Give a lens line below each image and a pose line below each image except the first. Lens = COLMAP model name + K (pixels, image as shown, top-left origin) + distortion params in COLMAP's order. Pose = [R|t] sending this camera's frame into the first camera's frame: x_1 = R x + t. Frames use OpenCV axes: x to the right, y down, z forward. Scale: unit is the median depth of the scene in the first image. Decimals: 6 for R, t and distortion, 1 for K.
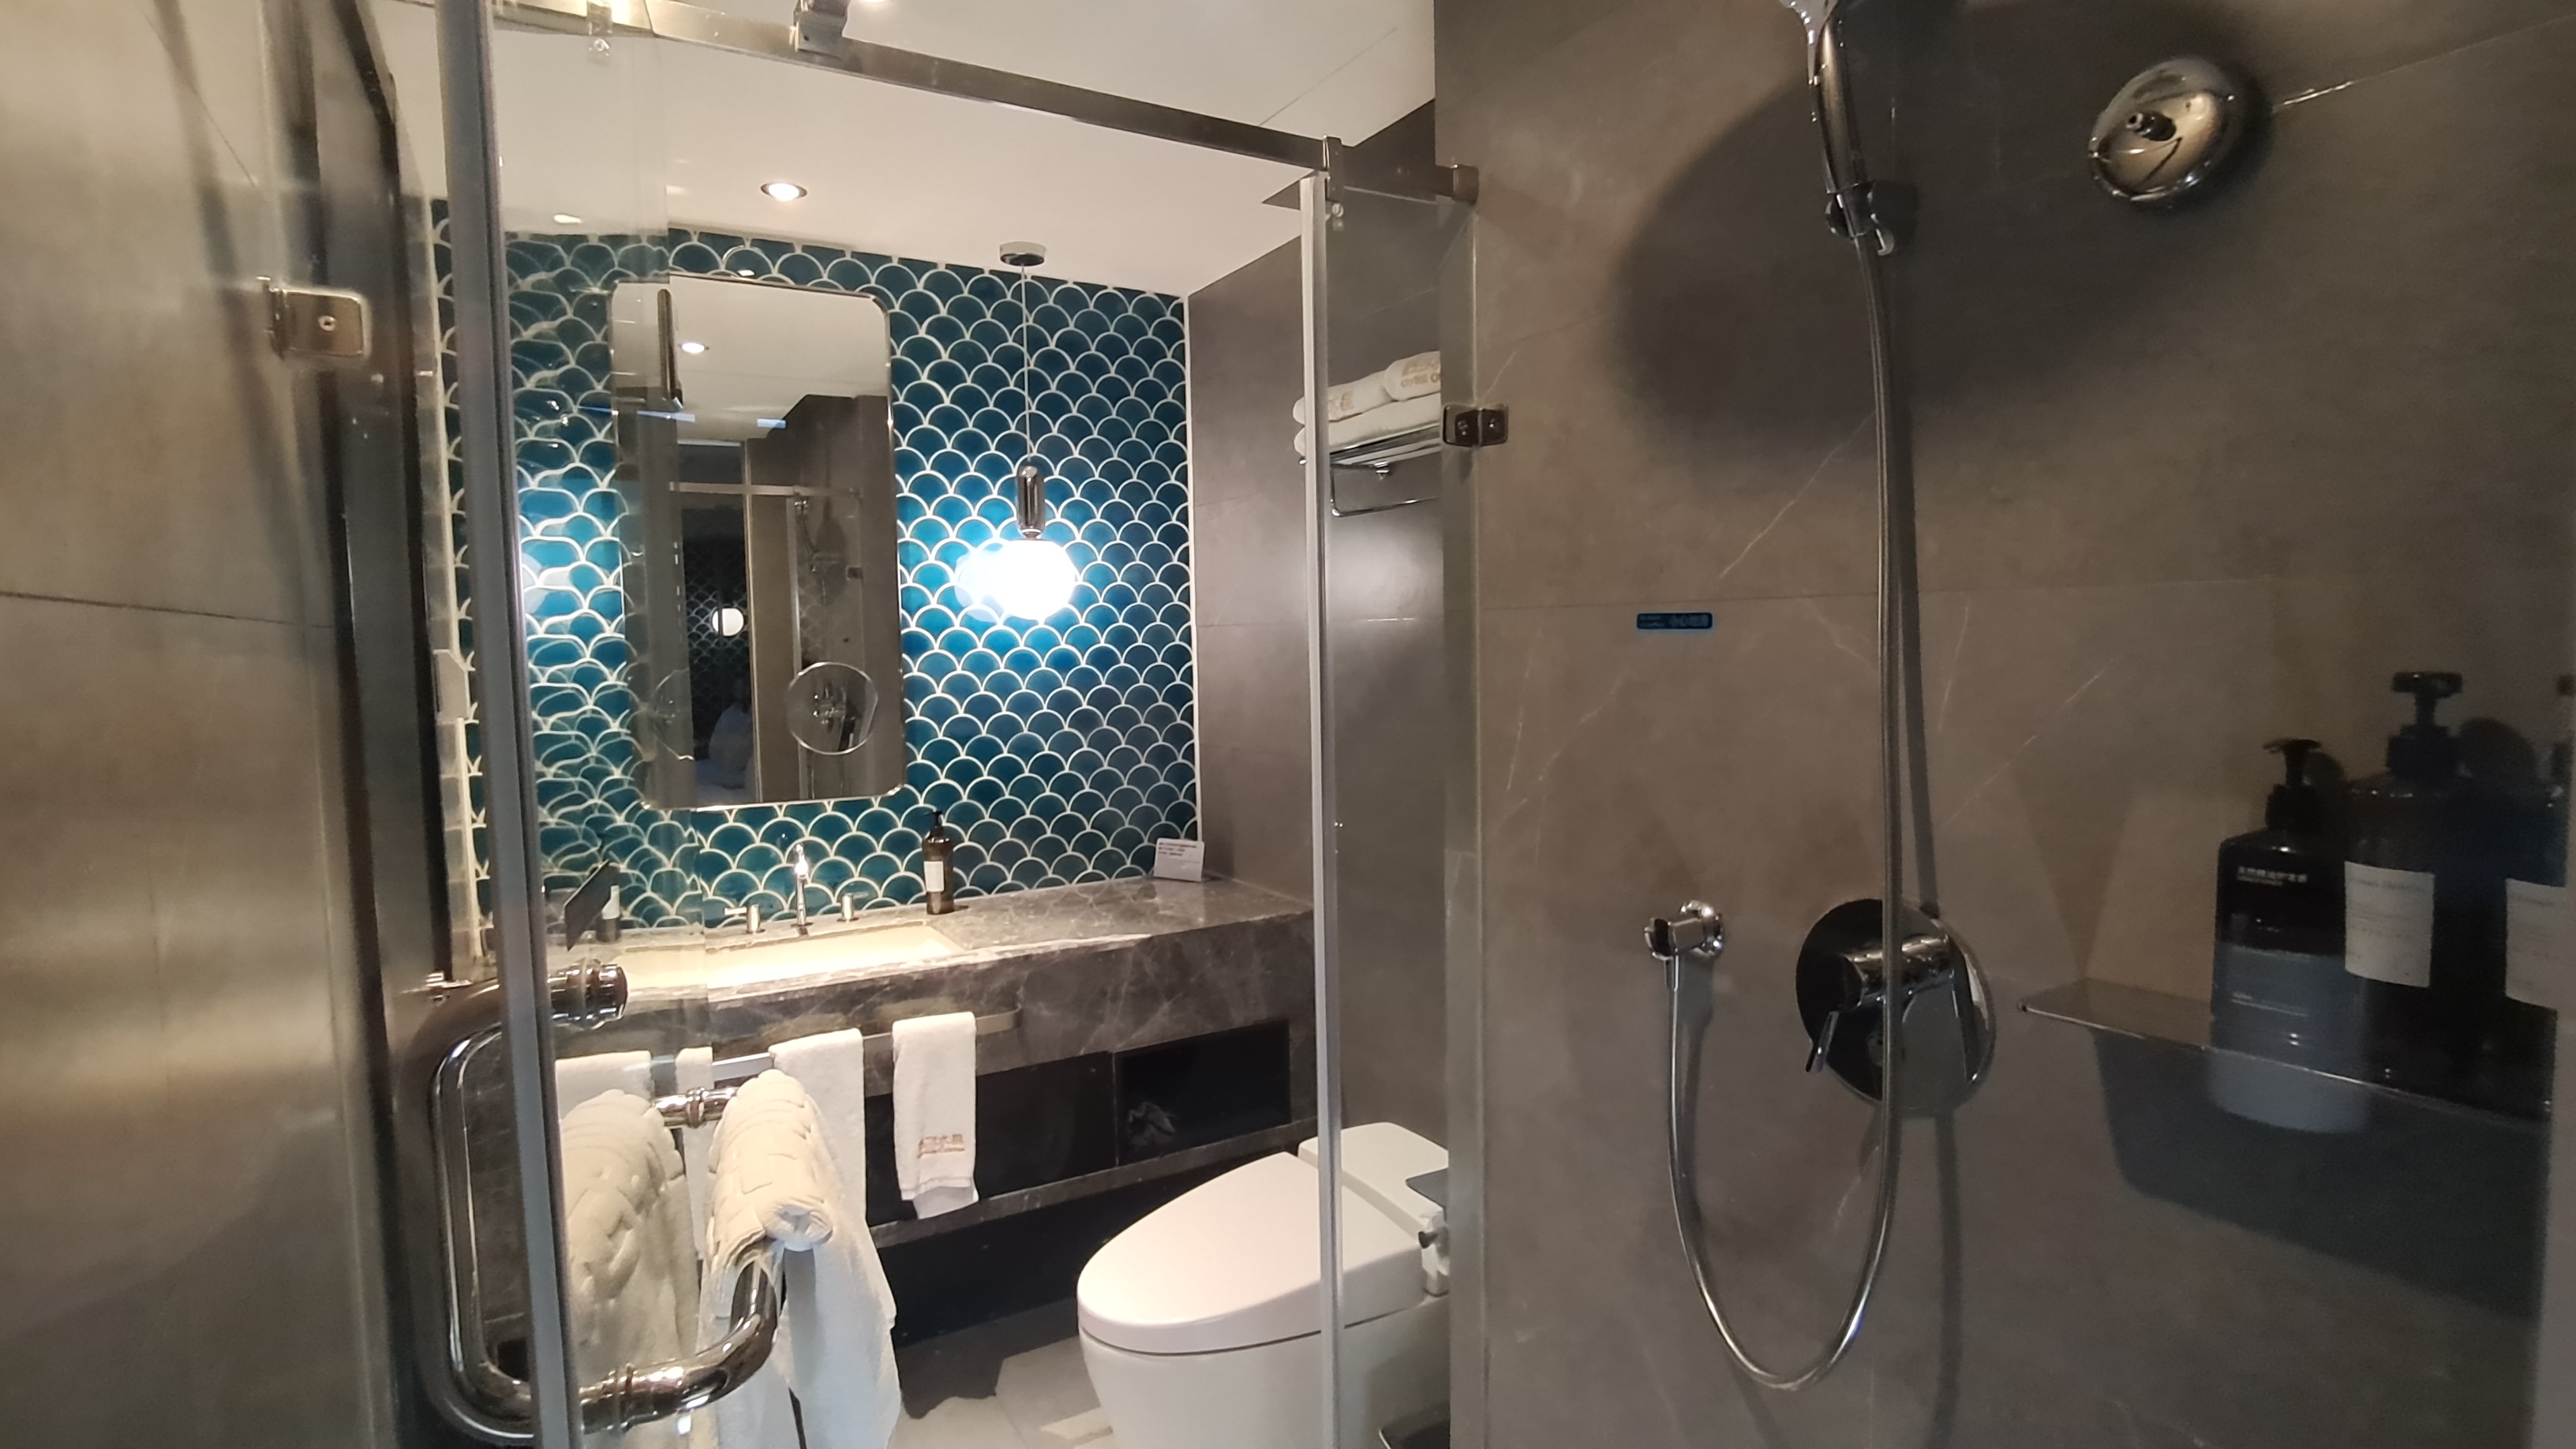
lens RADIAL K [[1237.6, 0, 1288.0], [0, 1237.6, 724.5], [0, 0, 1]] dist [-0.021105, -0.000085]
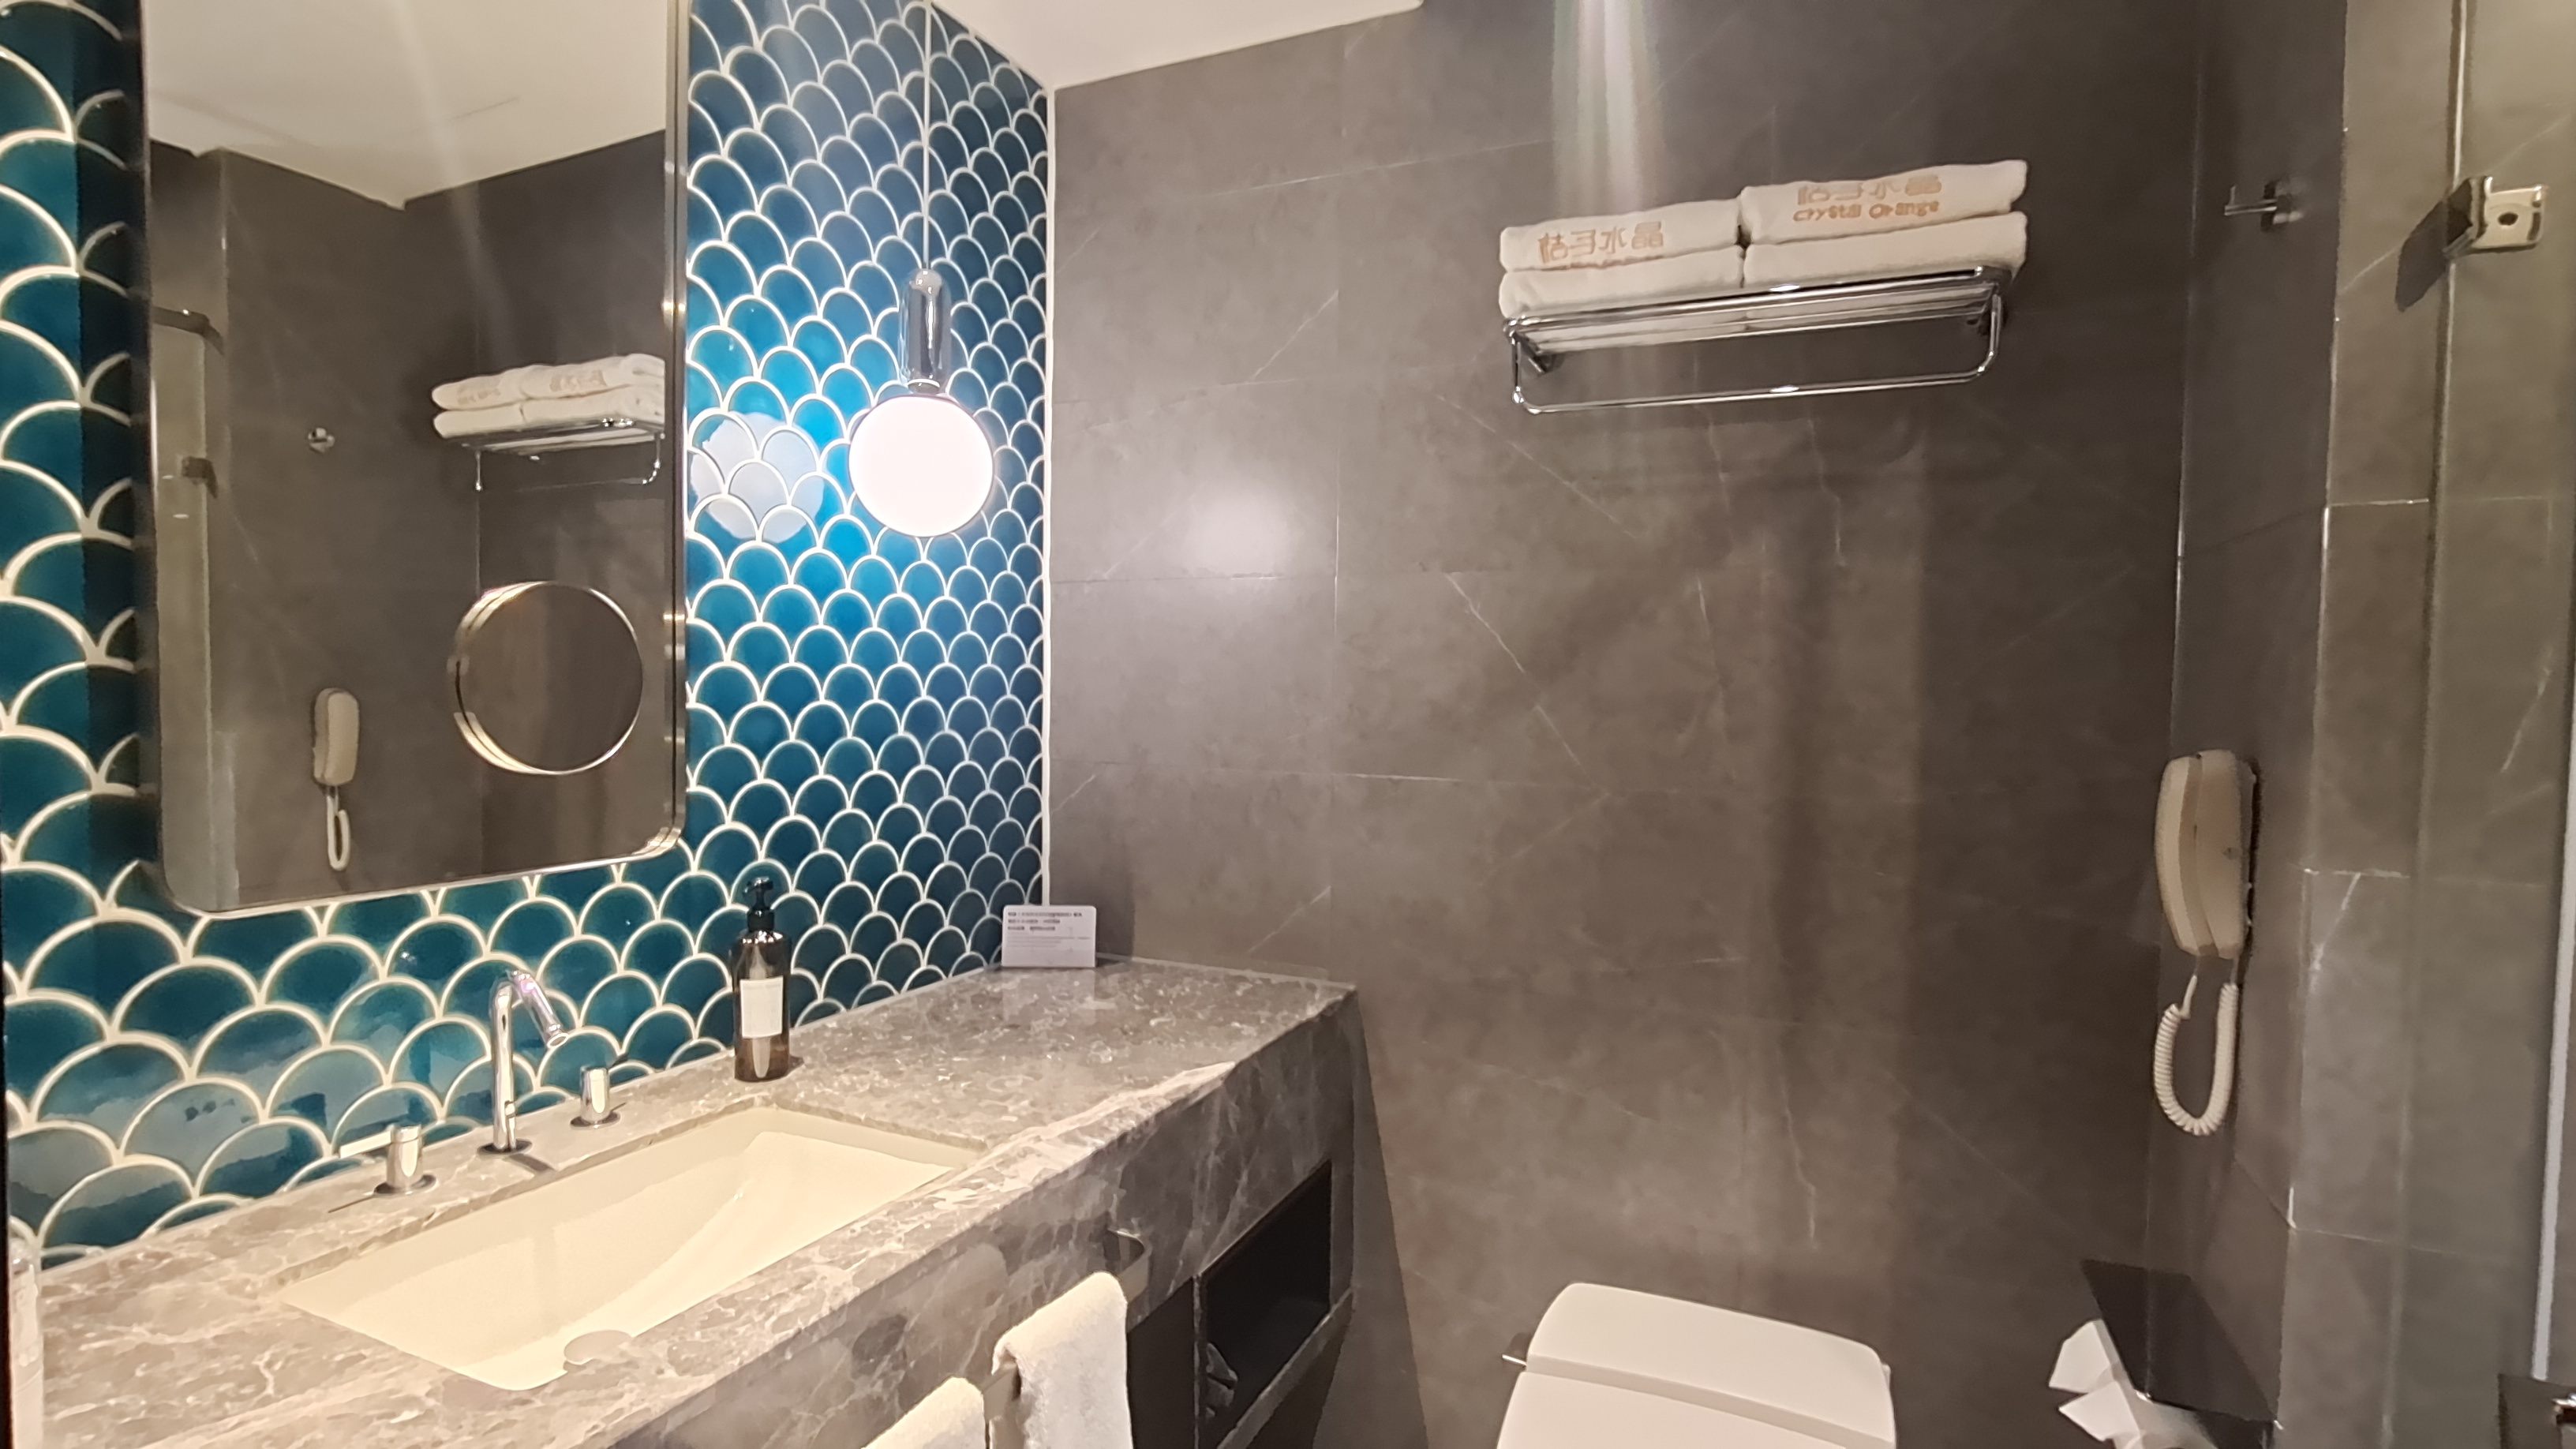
lens RADIAL K [[1237.6, 0, 1288.0], [0, 1237.6, 724.5], [0, 0, 1]] dist [-0.021105, -0.000085]
pose [[0.827844, 0.007588, 0.560907, -0.484001], [0.013029, 0.999379, -0.032748, 0.028992], [-0.560807, 0.034418, 0.827231, 0.541708]]
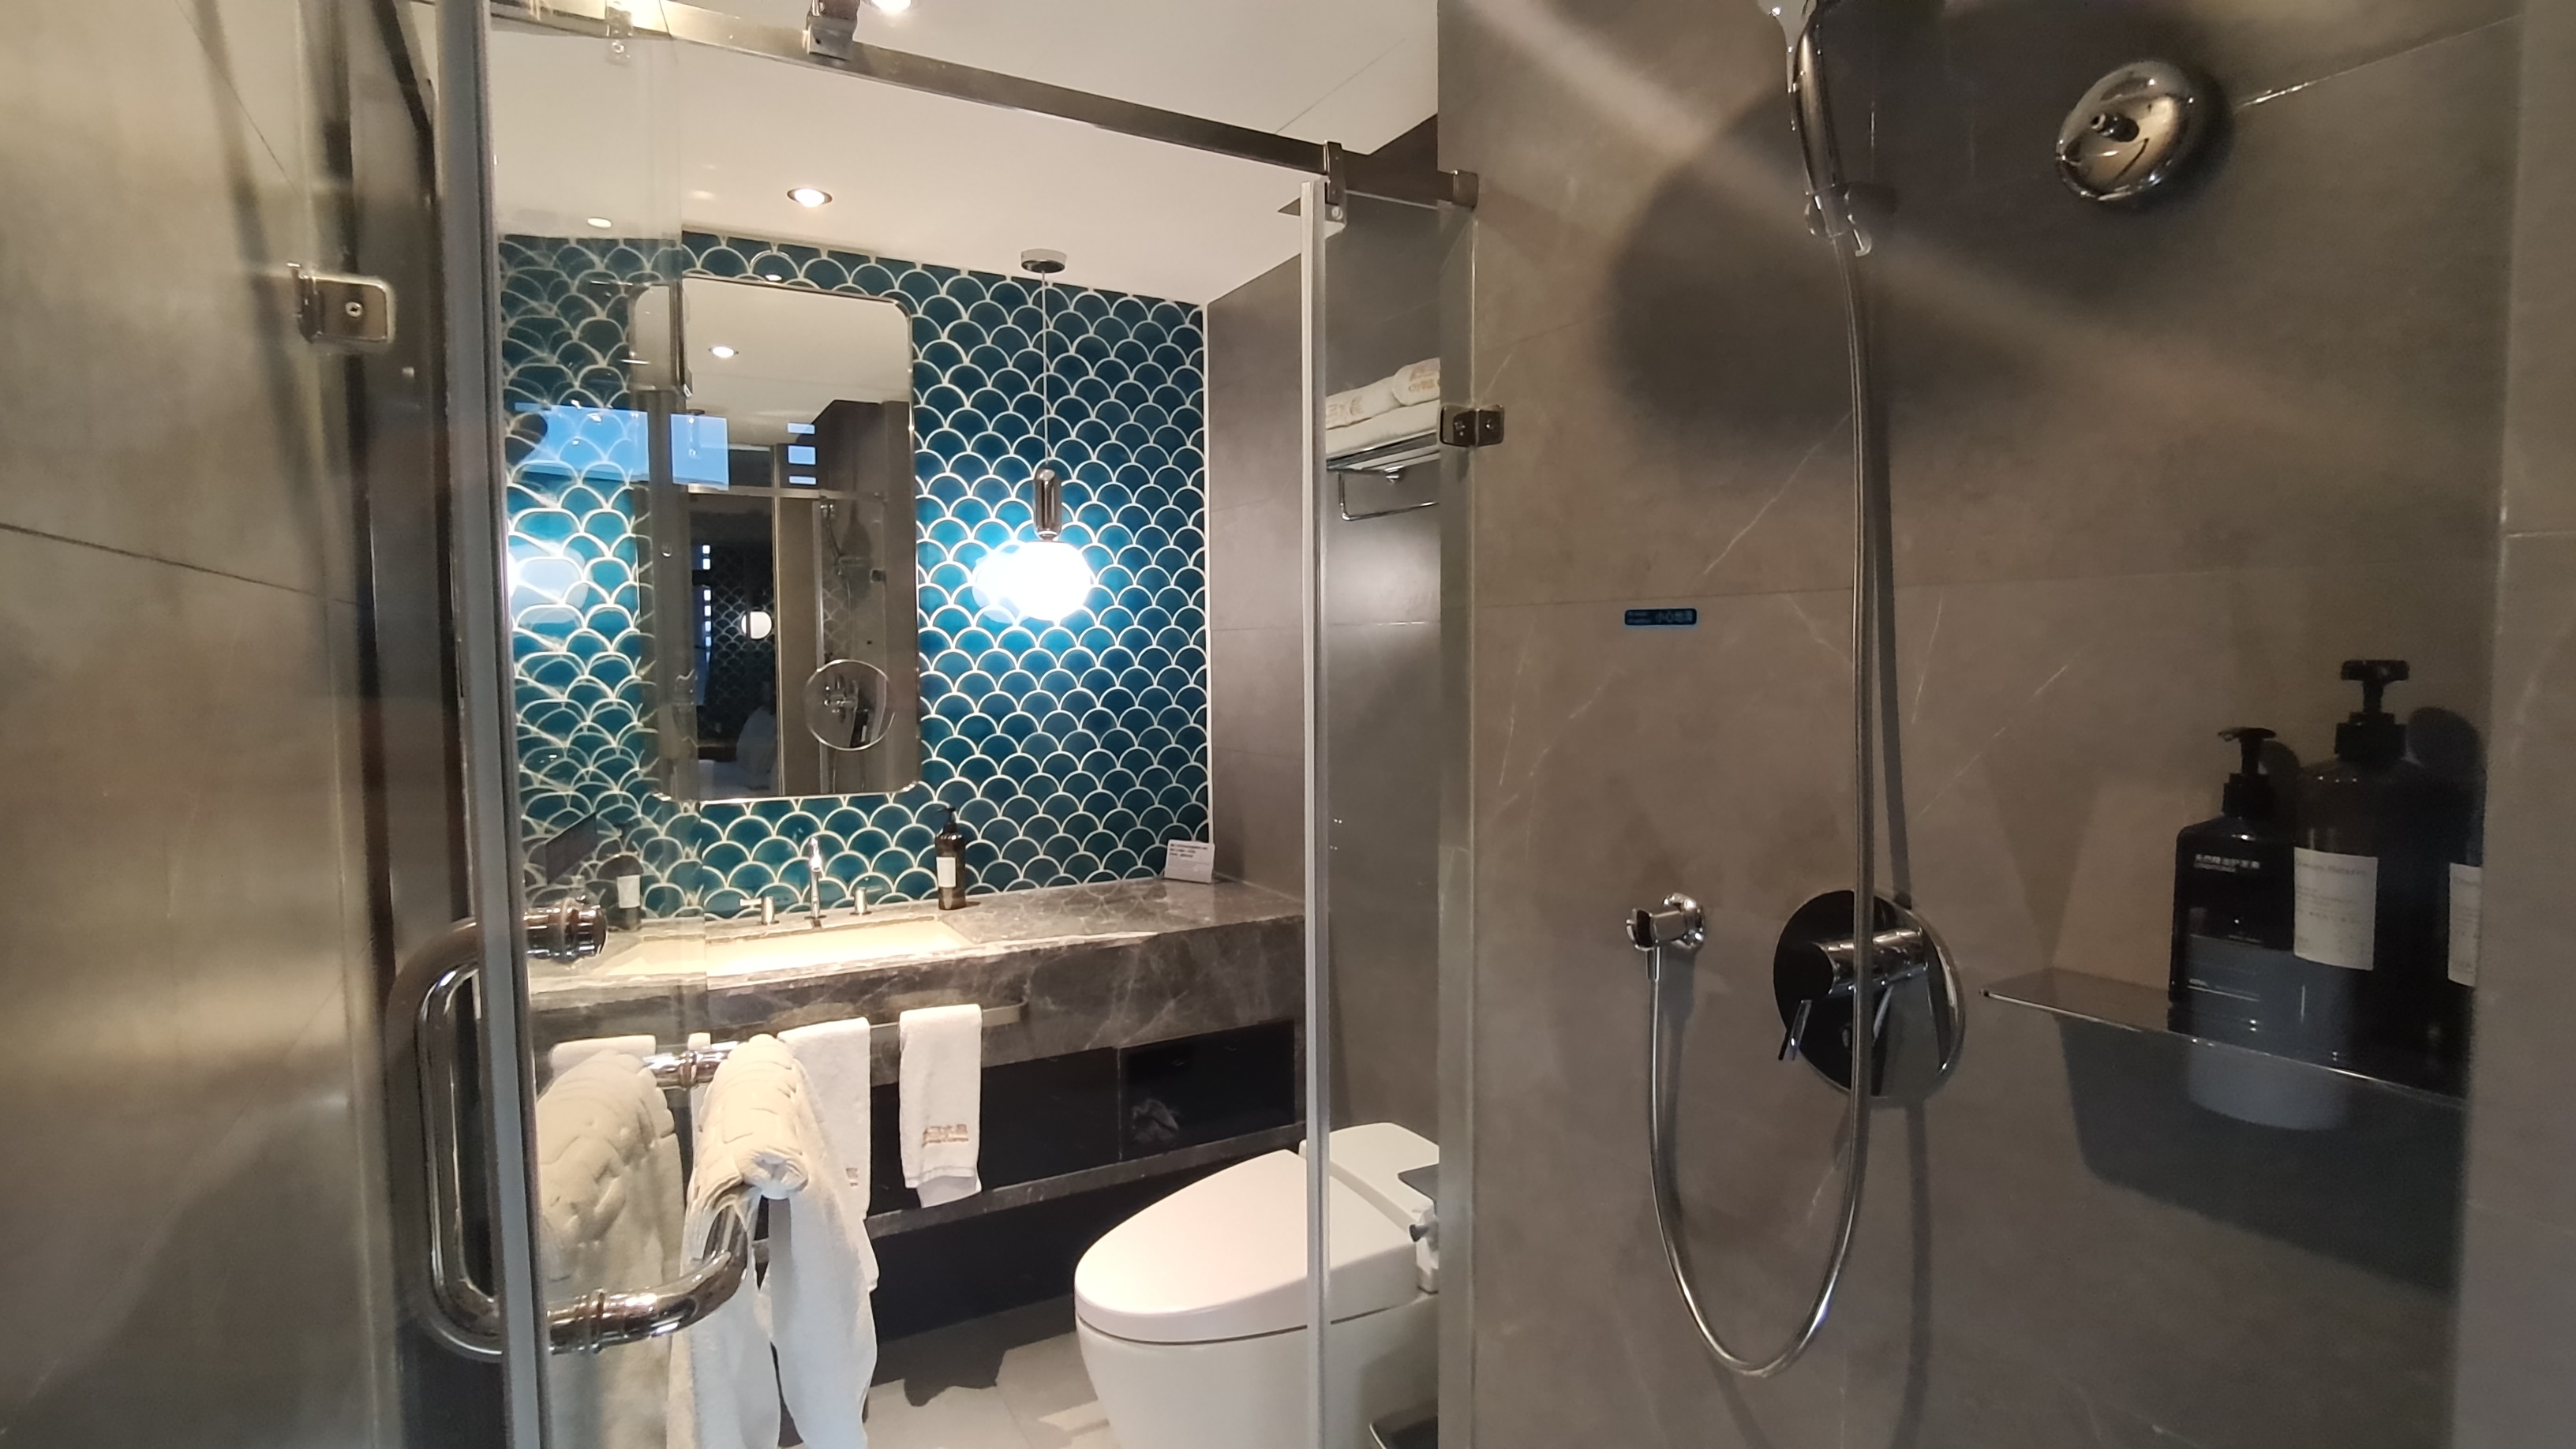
lens RADIAL K [[1237.6, 0, 1288.0], [0, 1237.6, 724.5], [0, 0, 1]] dist [-0.021105, -0.000085]
pose [[0.999680, 0.014110, -0.020984, 0.016077], [-0.014338, 0.999839, -0.010750, 0.010549], [0.020829, 0.011047, 0.999722, -0.010286]]
